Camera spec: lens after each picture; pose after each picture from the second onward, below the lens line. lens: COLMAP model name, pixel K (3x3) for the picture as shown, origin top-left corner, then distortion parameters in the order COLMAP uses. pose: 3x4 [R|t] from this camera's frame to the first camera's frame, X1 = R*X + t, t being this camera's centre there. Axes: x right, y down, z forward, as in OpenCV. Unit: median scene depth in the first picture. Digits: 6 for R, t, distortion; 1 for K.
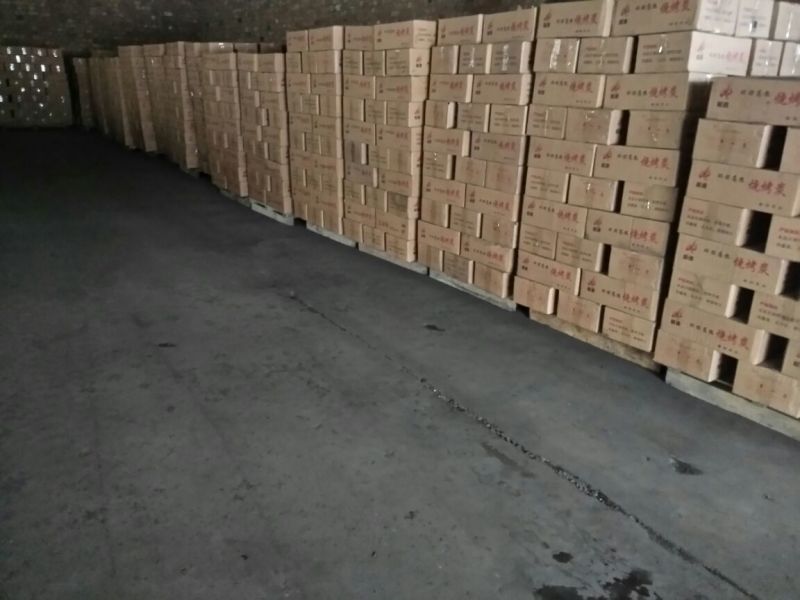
lens RADIAL K [[622.2, 0, 400.0], [0, 622.2, 300.0], [0, 0, 1]] dist [0.064795, -0.079816]
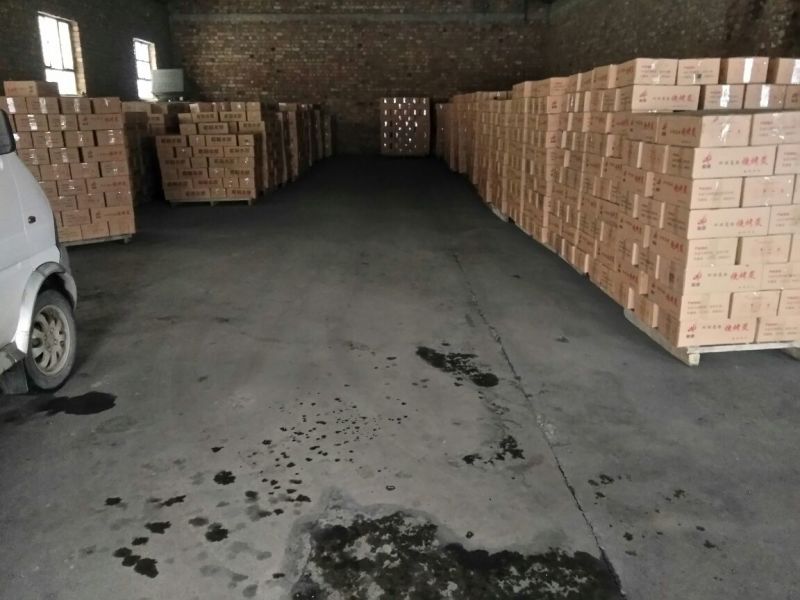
lens RADIAL K [[620.3, 0, 400.0], [0, 620.3, 300.0], [0, 0, 1]] dist [0.175785, -0.289652]
pose [[0.835124, 0.127967, -0.534970, 0.387814], [-0.154148, 0.988038, -0.004292, 0.091997], [0.528022, 0.086049, 0.844860, -0.274782]]
